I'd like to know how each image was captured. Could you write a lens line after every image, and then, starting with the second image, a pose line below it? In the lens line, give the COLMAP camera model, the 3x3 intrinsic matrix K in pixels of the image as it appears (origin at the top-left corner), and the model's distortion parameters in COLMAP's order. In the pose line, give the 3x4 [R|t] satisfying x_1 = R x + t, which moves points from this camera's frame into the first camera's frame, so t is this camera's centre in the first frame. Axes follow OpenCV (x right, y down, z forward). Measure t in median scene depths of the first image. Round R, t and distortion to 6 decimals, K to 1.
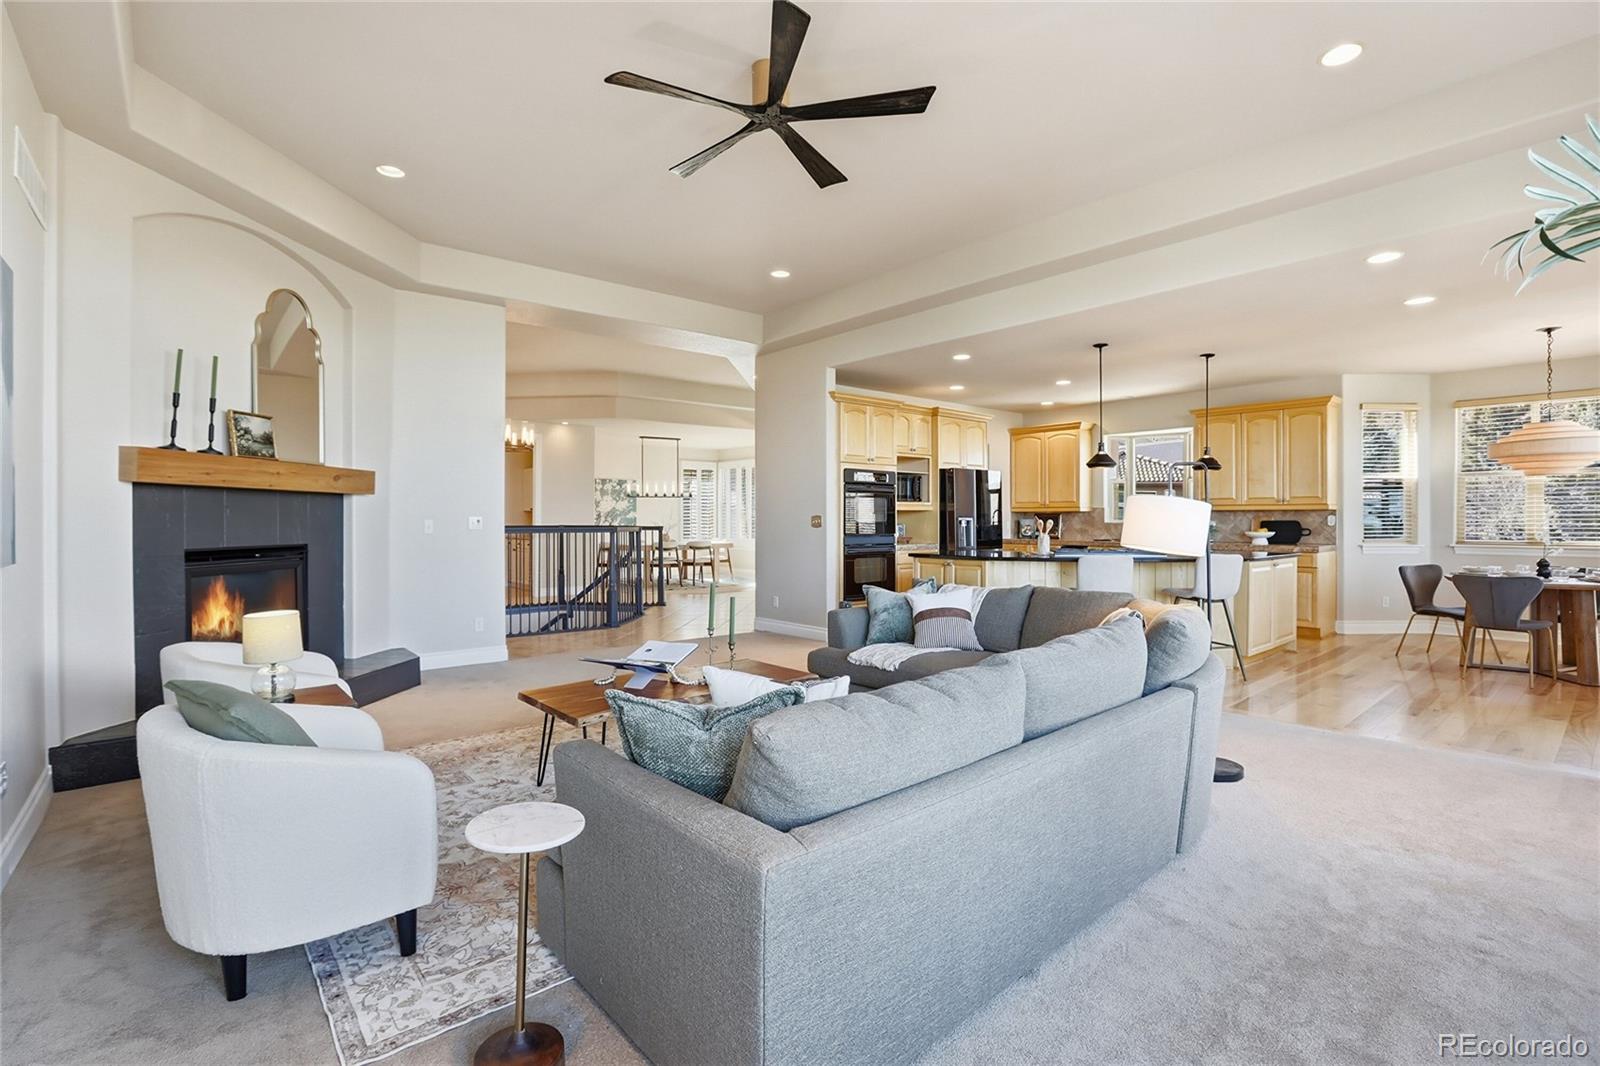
lens RADIAL K [[732.1, 0, 789.6], [0, 732.1, 523.0], [0, 0, 1]] dist [-0.043862, 0.013206]
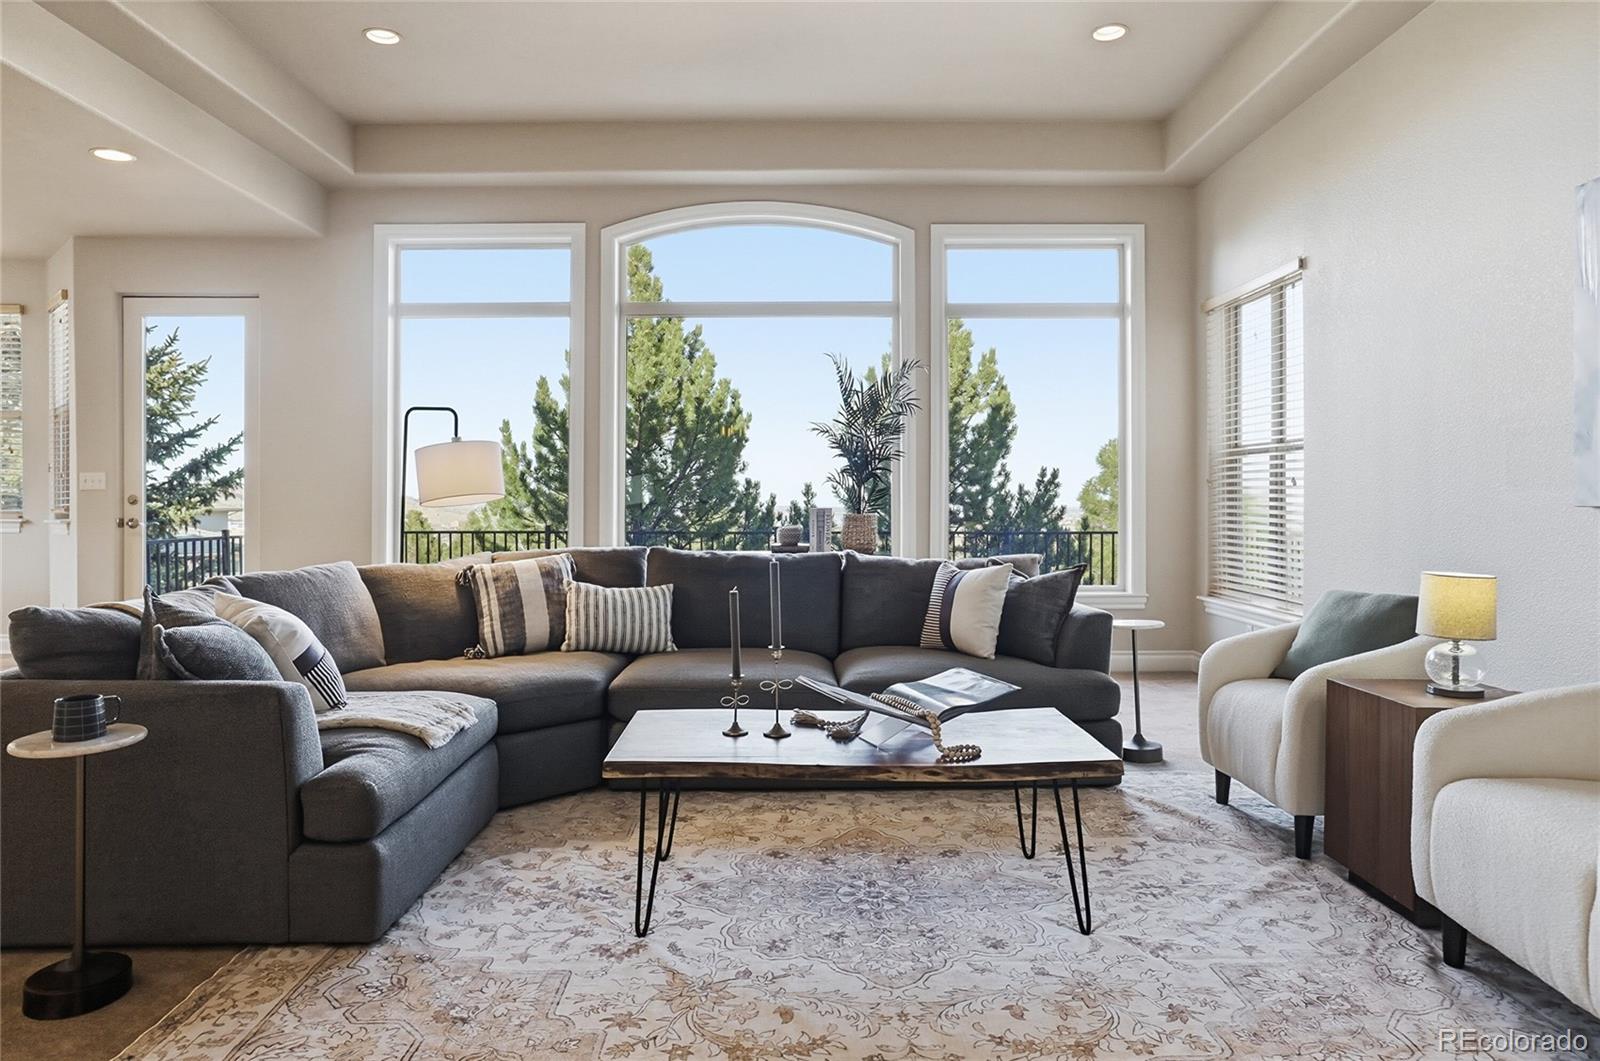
lens RADIAL K [[1027.6, 0, 800.8], [0, 1027.6, 499.5], [0, 0, 1]] dist [-0.007042, 0.005388]
pose [[-0.779219, 0.000039, 0.626752, -0.415337], [0.004143, 0.999978, 0.005088, 0.020085], [-0.626739, 0.006562, -0.779202, 1.083171]]
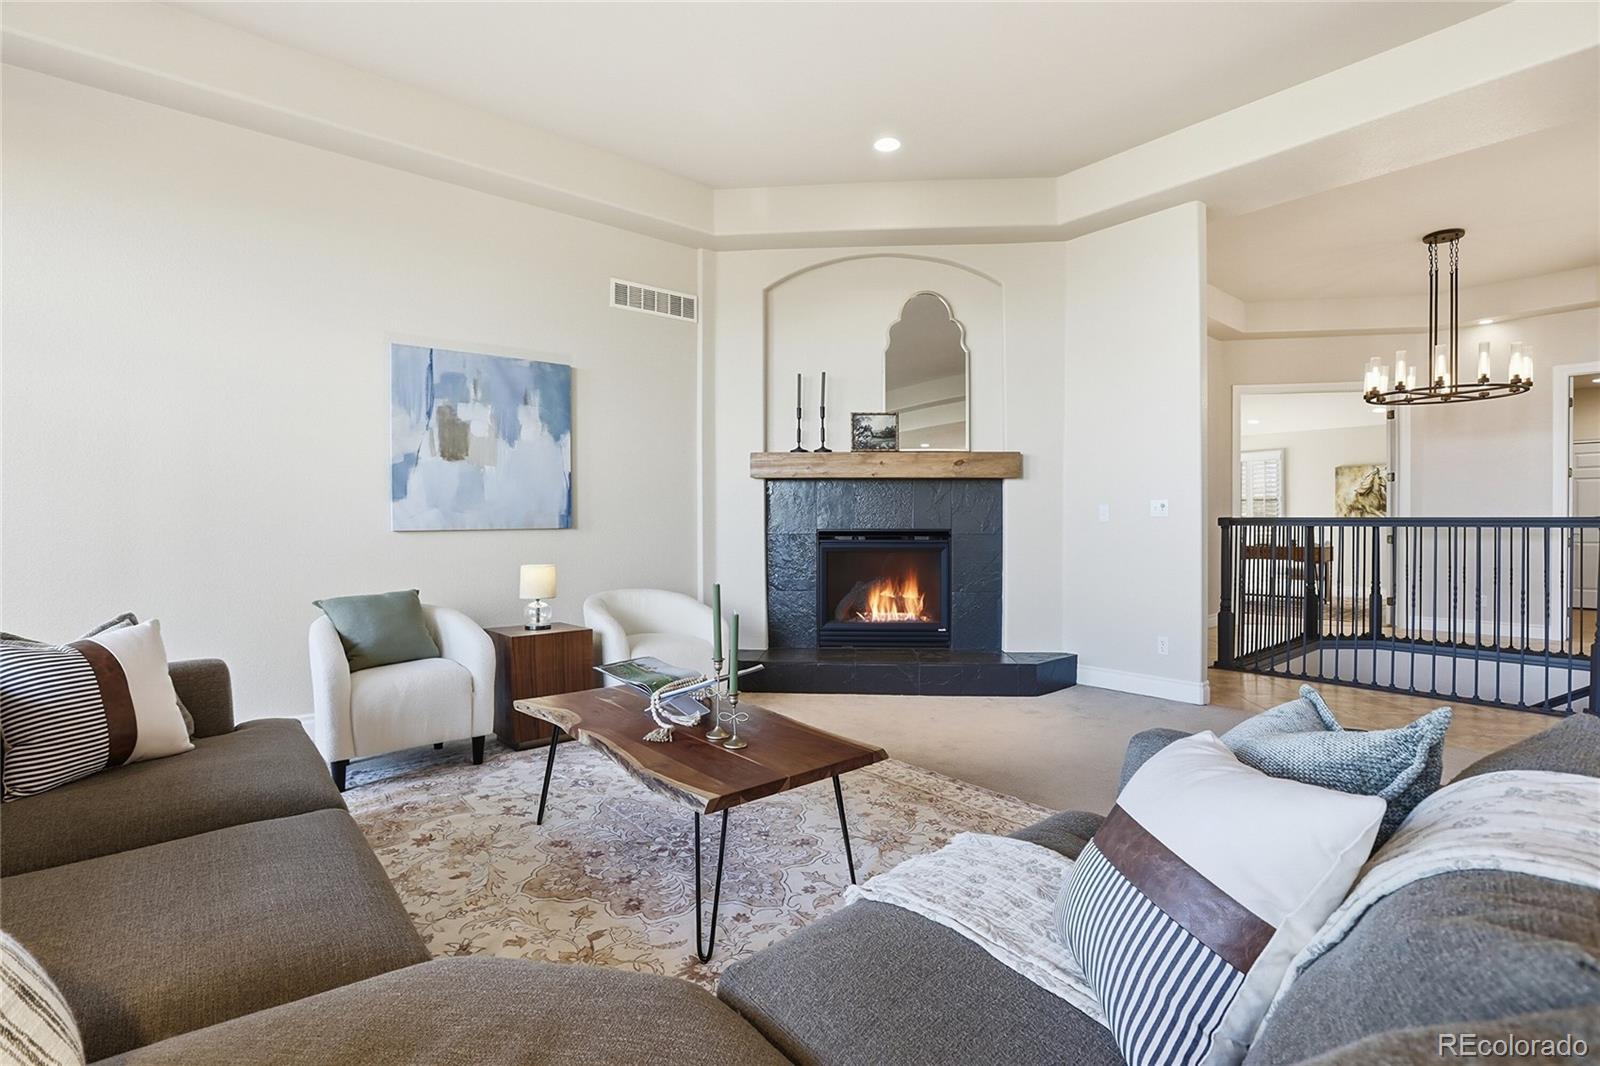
lens RADIAL K [[732.1, 0, 799.5], [0, 732.1, 523.4], [0, 0, 1]] dist [-0.043862, 0.013206]
pose [[0.007350, 0.005239, -0.999959, 0.351616], [-0.004819, 0.999975, 0.005204, 0.015890], [0.999961, 0.004780, 0.007375, 0.723405]]
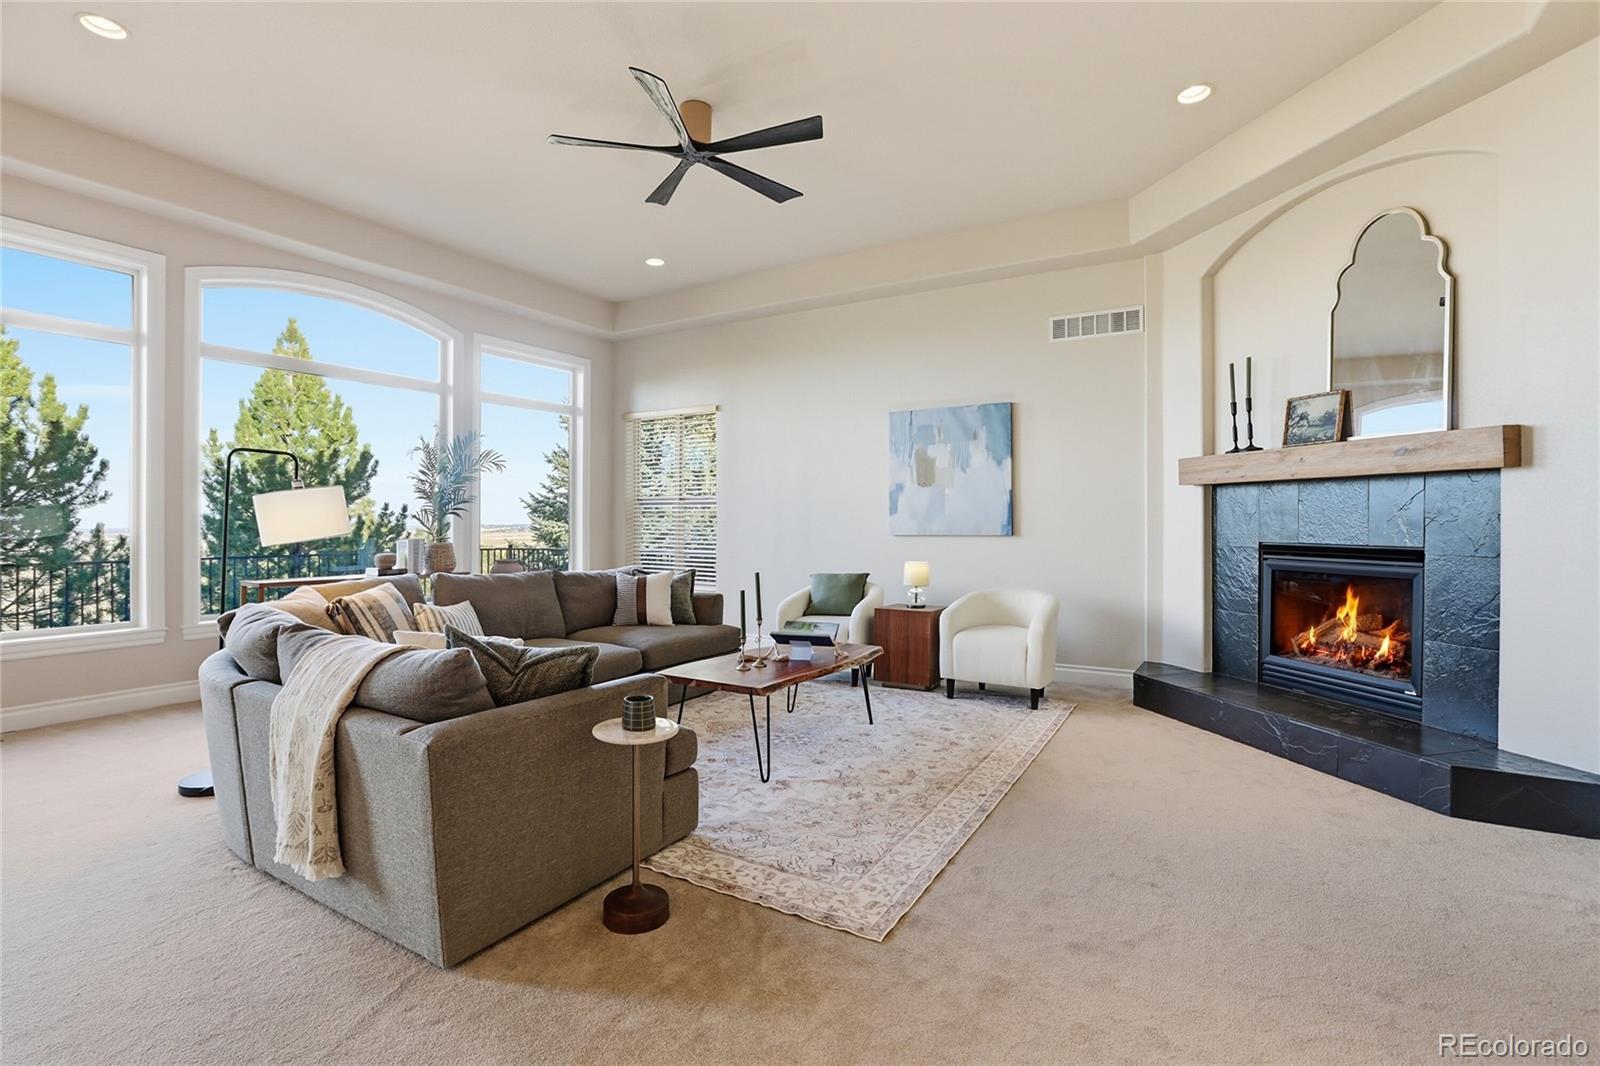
lens RADIAL K [[732.1, 0, 813.3], [0, 732.1, 526.4], [0, 0, 1]] dist [-0.043862, 0.013206]
pose [[-0.937432, -0.000315, -0.348167, 0.119487], [-0.004654, 0.999922, 0.011625, 0.003069], [0.348136, 0.012519, -0.937360, 1.345657]]
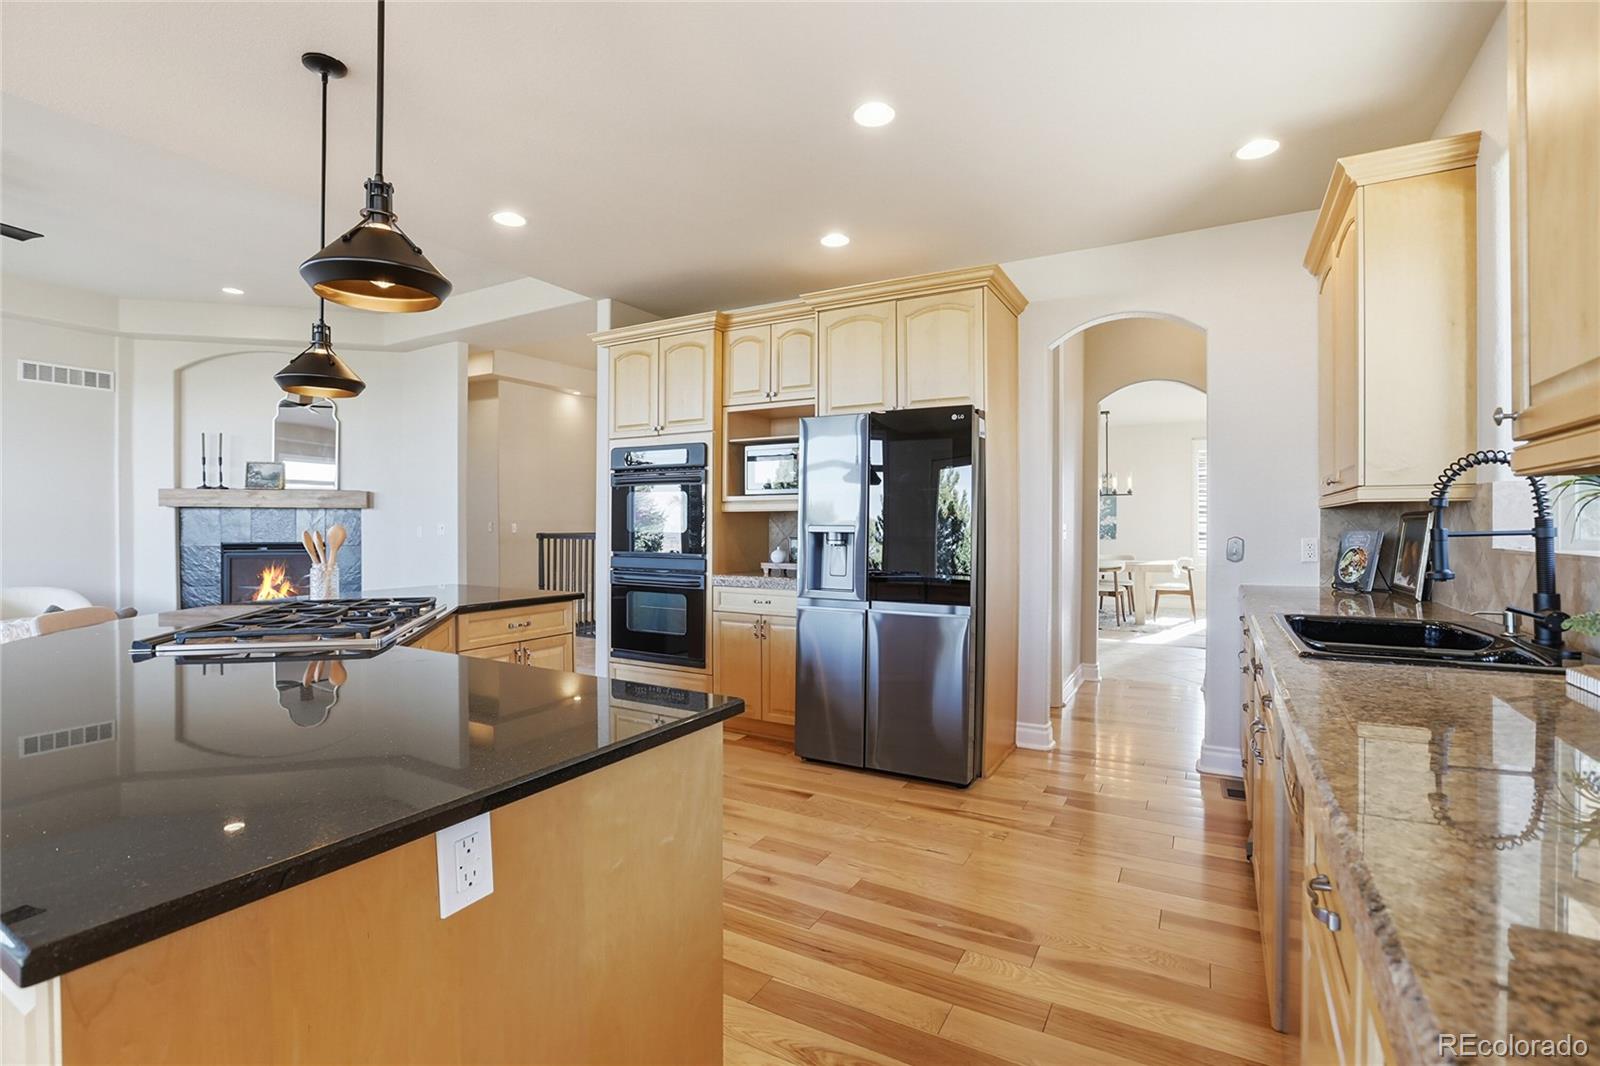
lens RADIAL K [[732.1, 0, 799.8], [0, 732.1, 530.2], [0, 0, 1]] dist [-0.043862, 0.013206]
pose [[0.357163, 0.007765, -0.934010, 1.028002], [-0.005847, 0.999964, 0.006078, -0.010401], [0.934024, 0.003291, 0.357195, 1.297473]]
